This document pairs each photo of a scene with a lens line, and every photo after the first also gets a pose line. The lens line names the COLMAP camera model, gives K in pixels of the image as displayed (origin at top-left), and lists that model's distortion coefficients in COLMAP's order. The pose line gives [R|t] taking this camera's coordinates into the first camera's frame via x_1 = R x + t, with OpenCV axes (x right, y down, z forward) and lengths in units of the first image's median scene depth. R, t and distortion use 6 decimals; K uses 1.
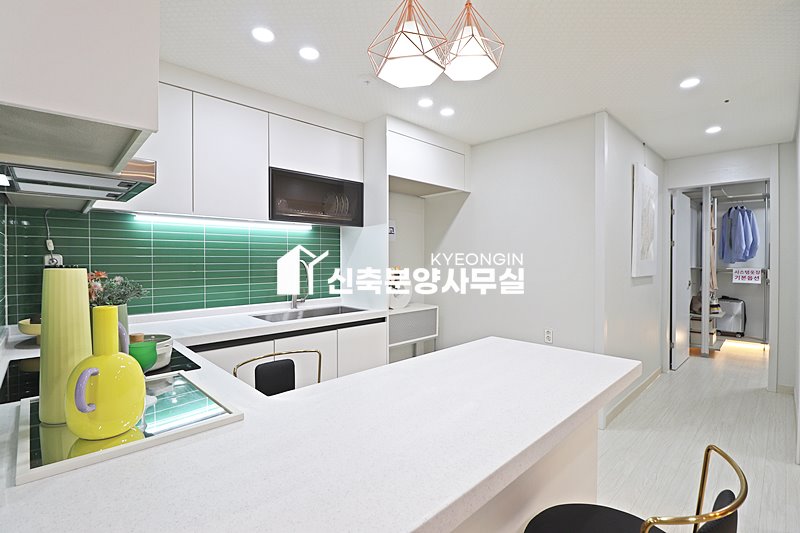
lens RADIAL K [[369.2, 0, 398.5], [0, 369.2, 261.6], [0, 0, 1]] dist [-0.001151, -0.012498]
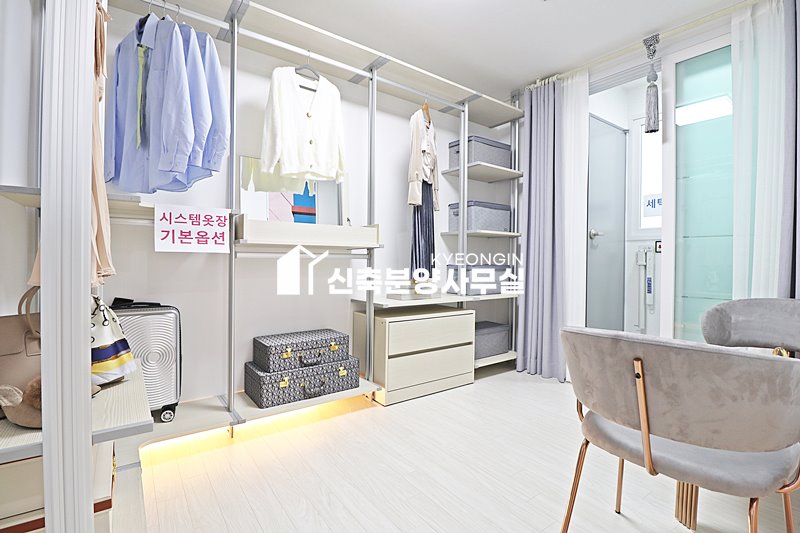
lens RADIAL K [[369.2, 0, 398.5], [0, 369.2, 261.6], [0, 0, 1]] dist [-0.001151, -0.012498]
pose [[0.125033, -0.005784, 0.992136, 0.650303], [0.005184, 0.999973, 0.005176, 0.066002], [-0.992139, 0.004496, 0.125059, 0.777815]]
